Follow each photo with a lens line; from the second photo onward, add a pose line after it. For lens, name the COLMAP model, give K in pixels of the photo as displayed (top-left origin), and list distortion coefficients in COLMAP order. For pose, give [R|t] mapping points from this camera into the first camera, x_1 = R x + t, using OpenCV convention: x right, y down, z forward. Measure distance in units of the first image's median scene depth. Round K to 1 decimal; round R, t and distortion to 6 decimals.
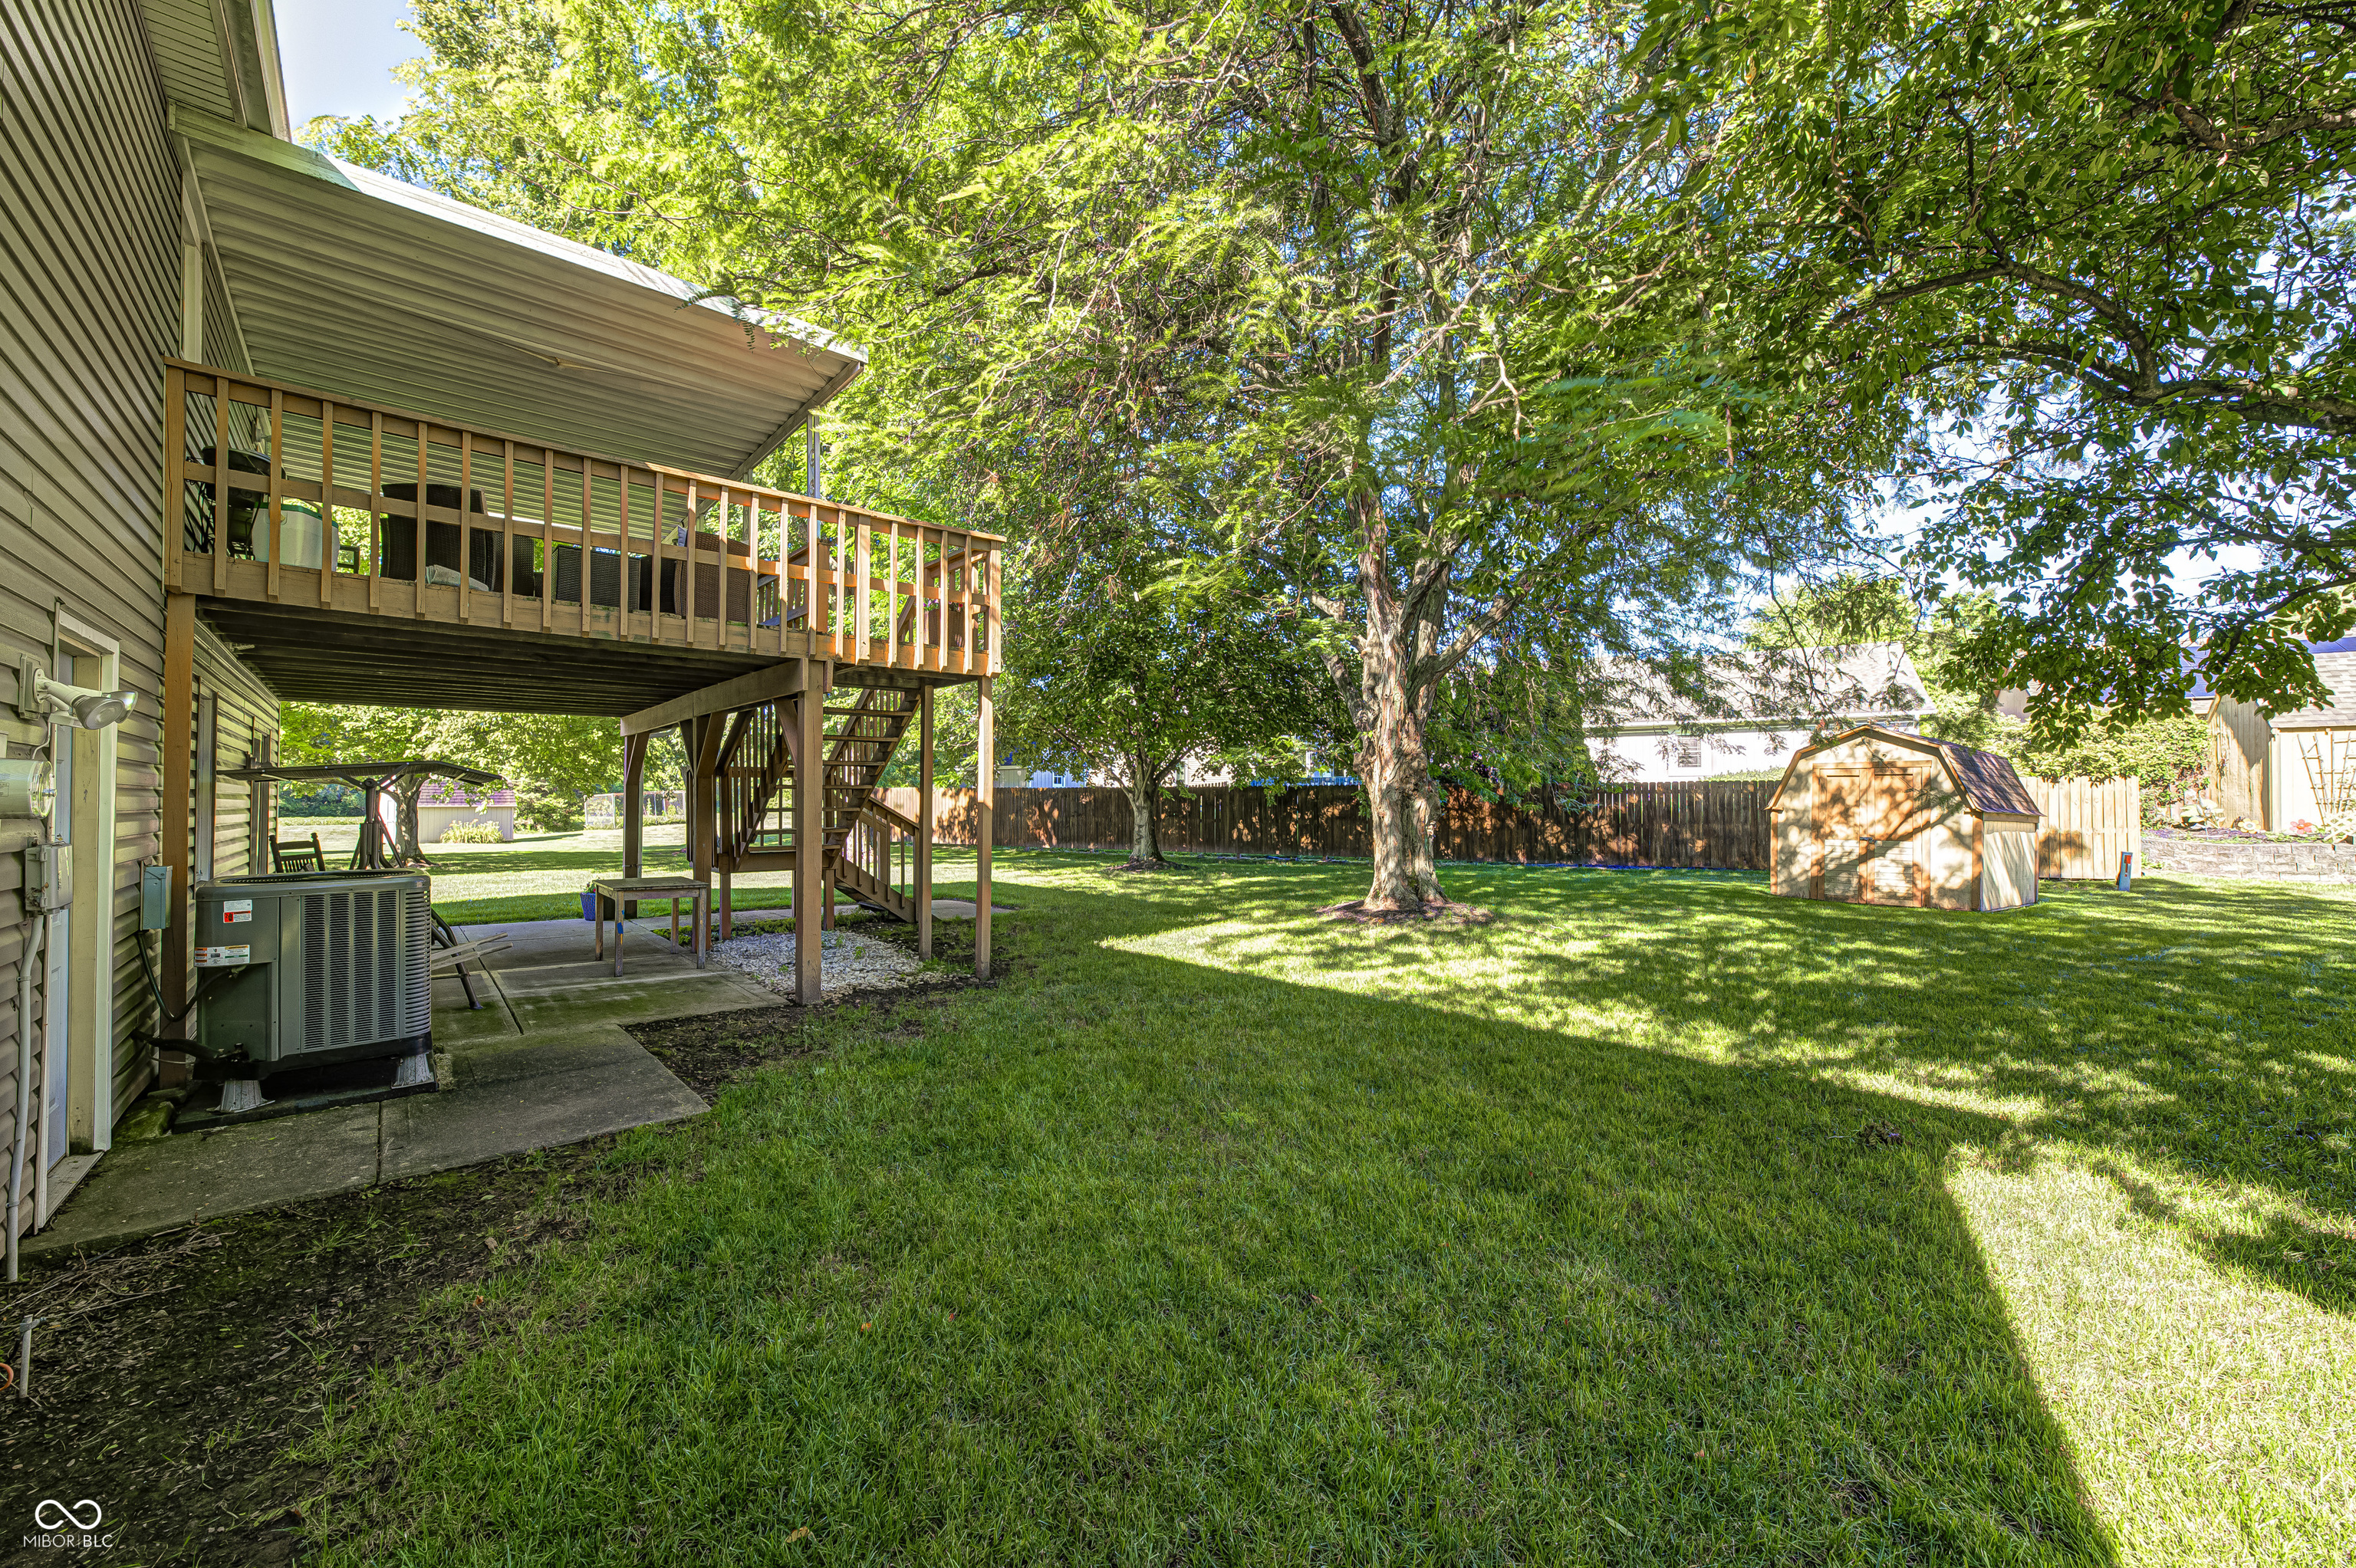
lens RADIAL K [[920.0, 0, 1172.4], [0, 920.0, 791.7], [0, 0, 1]] dist [-0.000039, 0.000031]
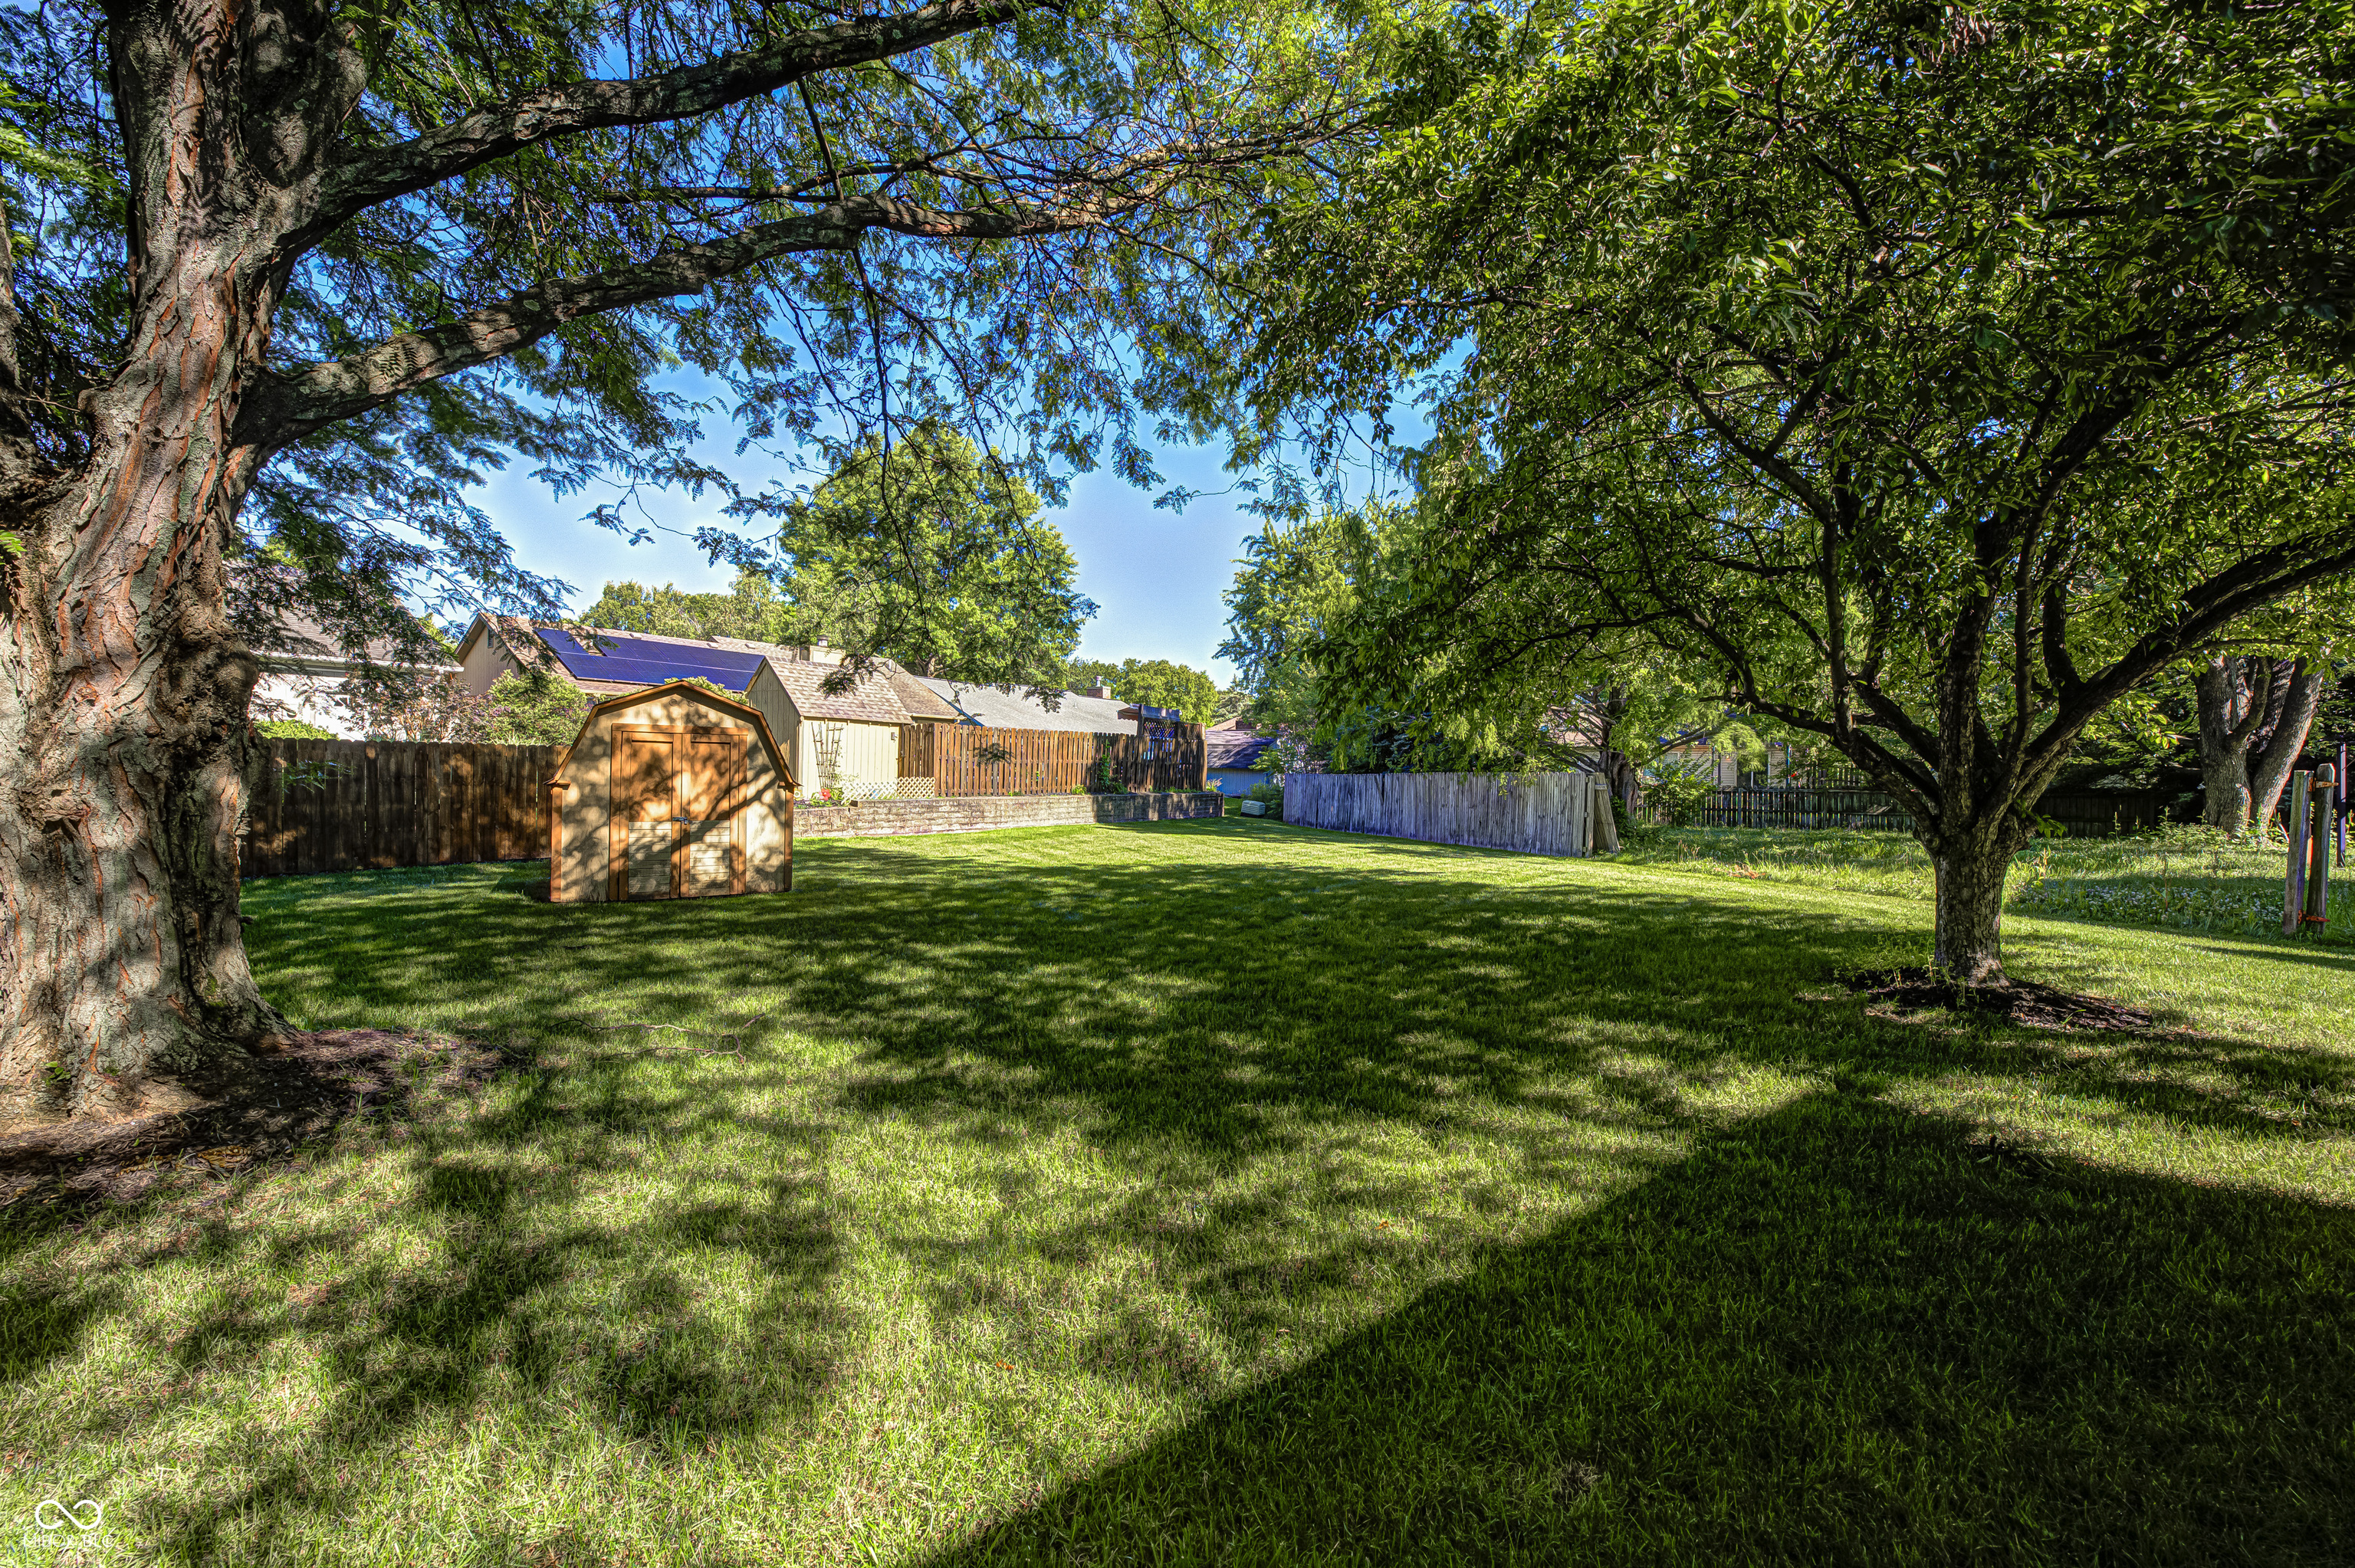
lens RADIAL K [[919.5, 0, 1177.4], [0, 919.5, 794.4], [0, 0, 1]] dist [-0.000039, 0.000031]
pose [[0.053539, -0.017626, 0.998410, -0.034523], [-0.018778, 0.999650, 0.018655, 0.005426], [-0.998389, -0.019746, 0.053189, 0.514774]]
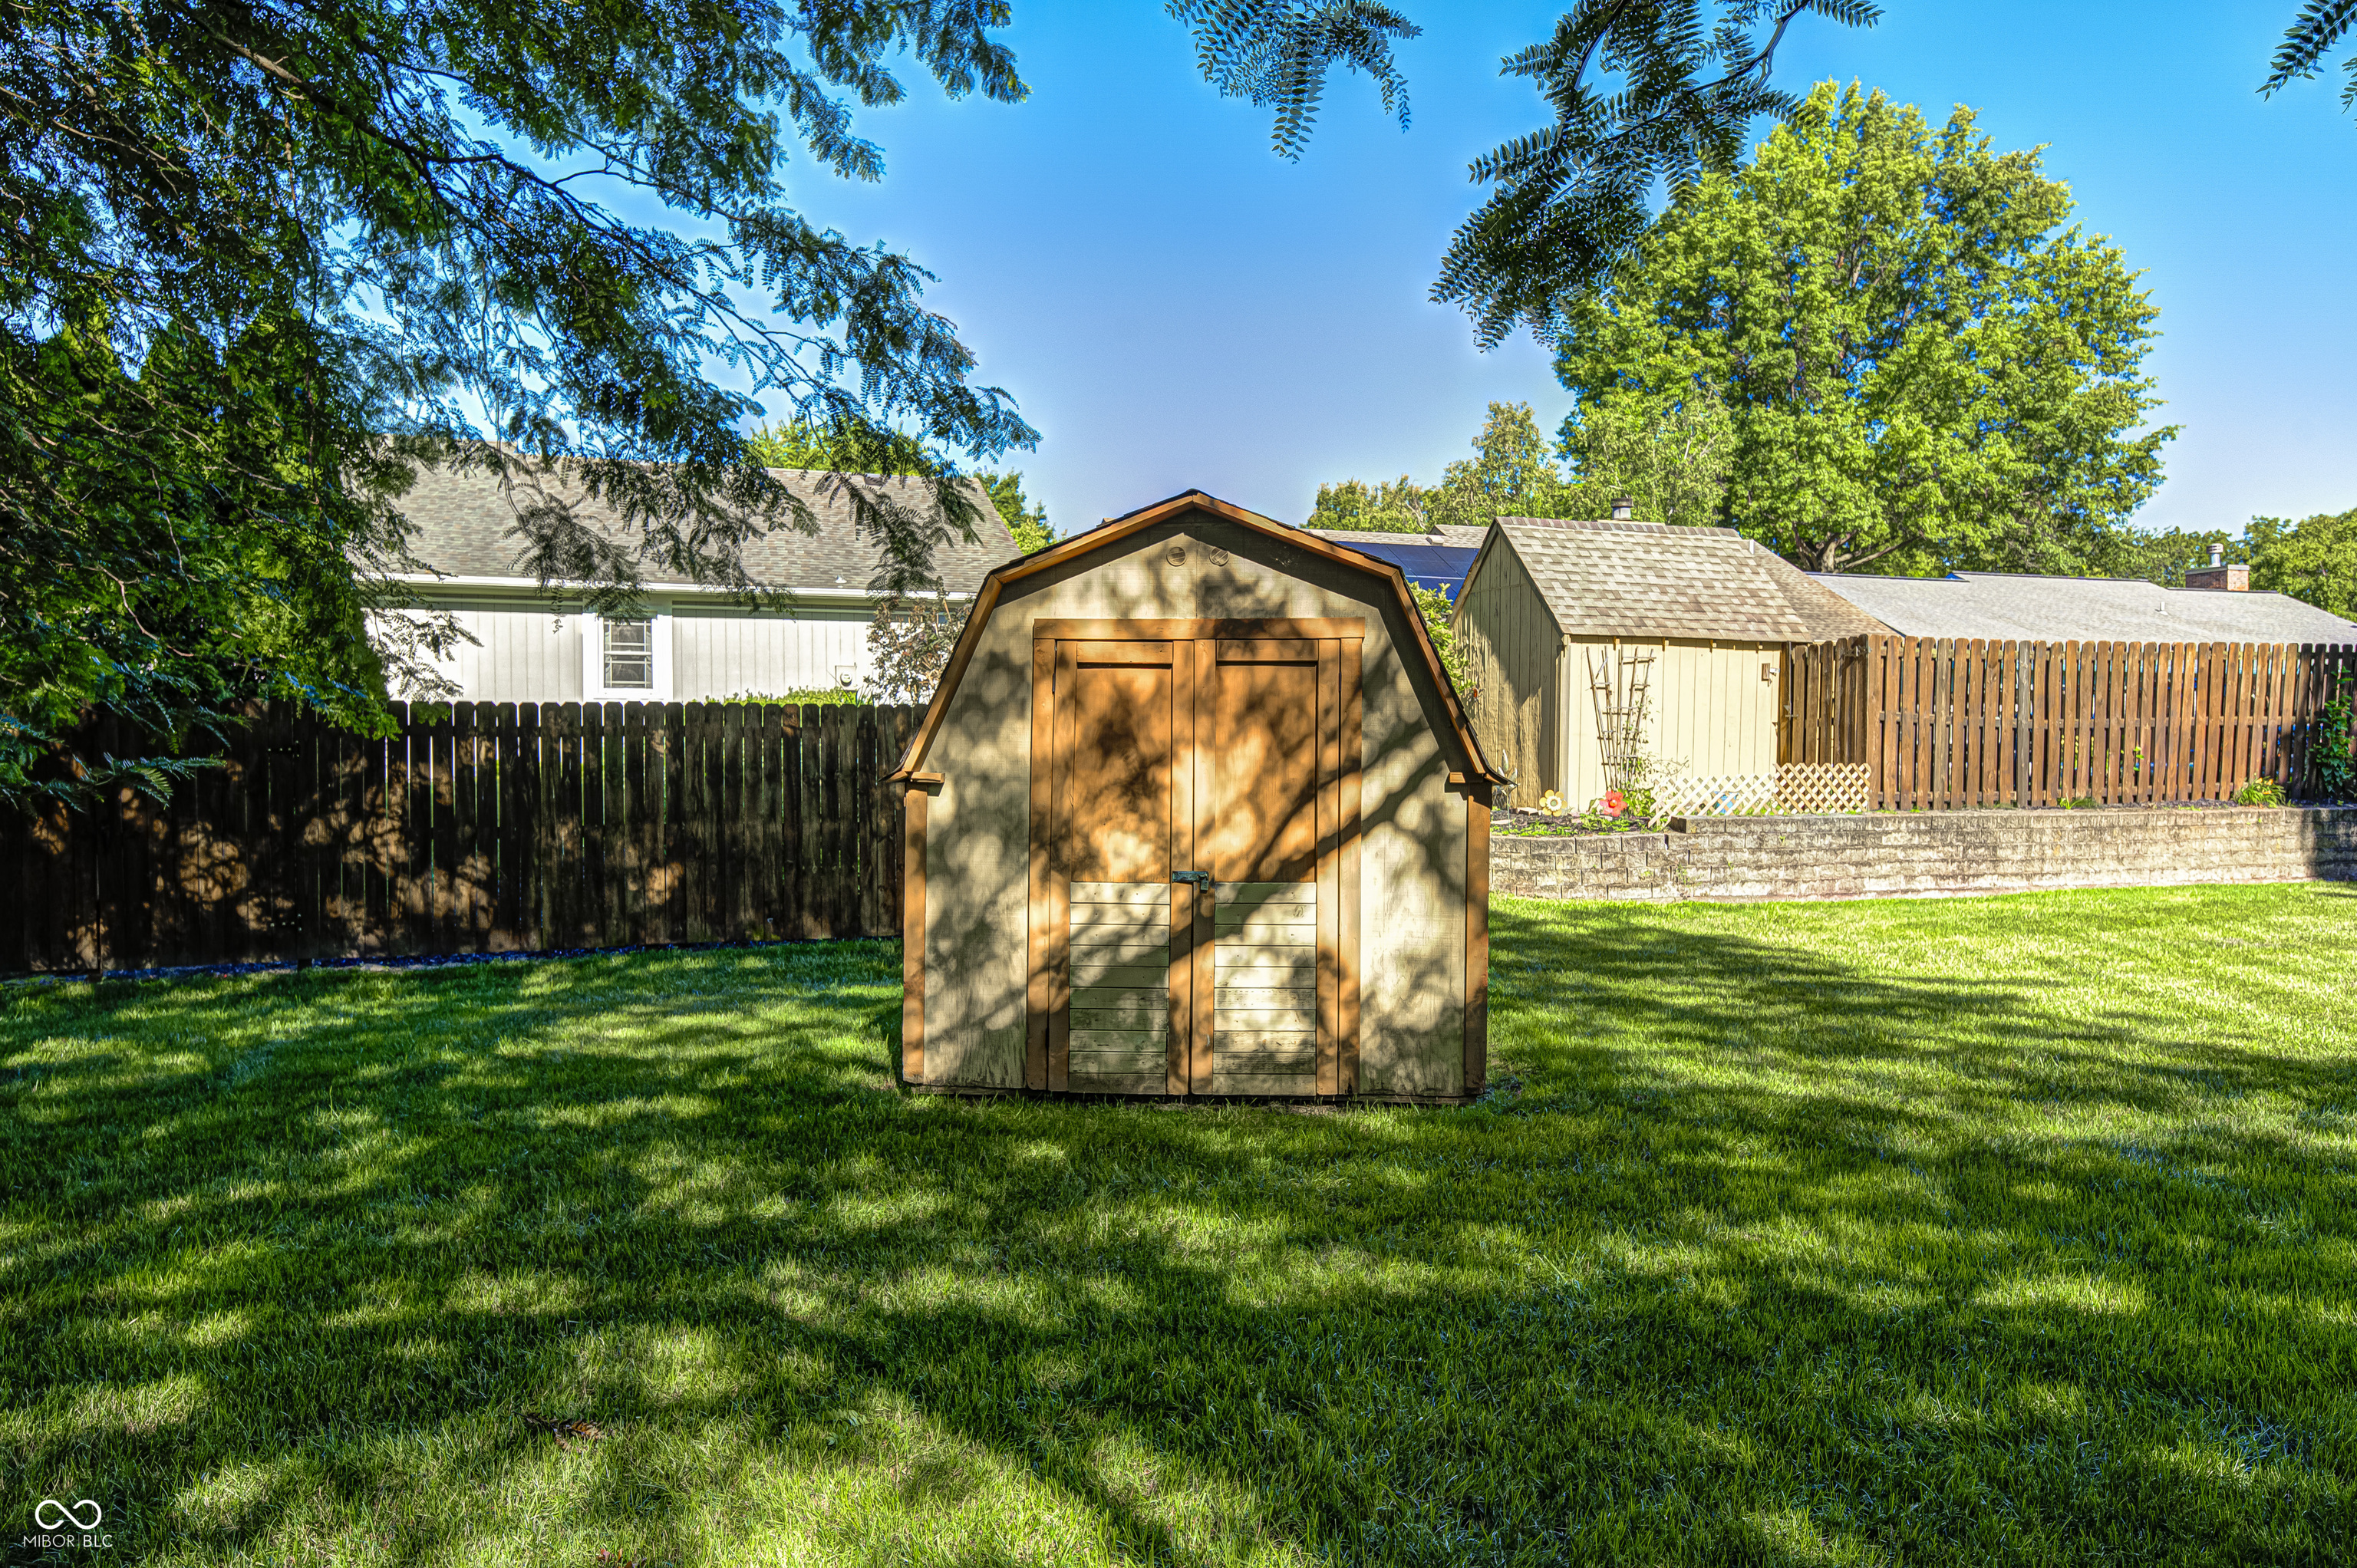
lens RADIAL K [[1535.6, 0, 1171.9], [0, 1535.6, 774.2], [0, 0, 1]] dist [-0.005877, -0.001559]
pose [[0.656507, -0.003132, 0.754313, 0.374678], [-0.006024, 0.999938, 0.009394, 0.013957], [-0.754296, -0.010712, 0.656447, 0.675342]]
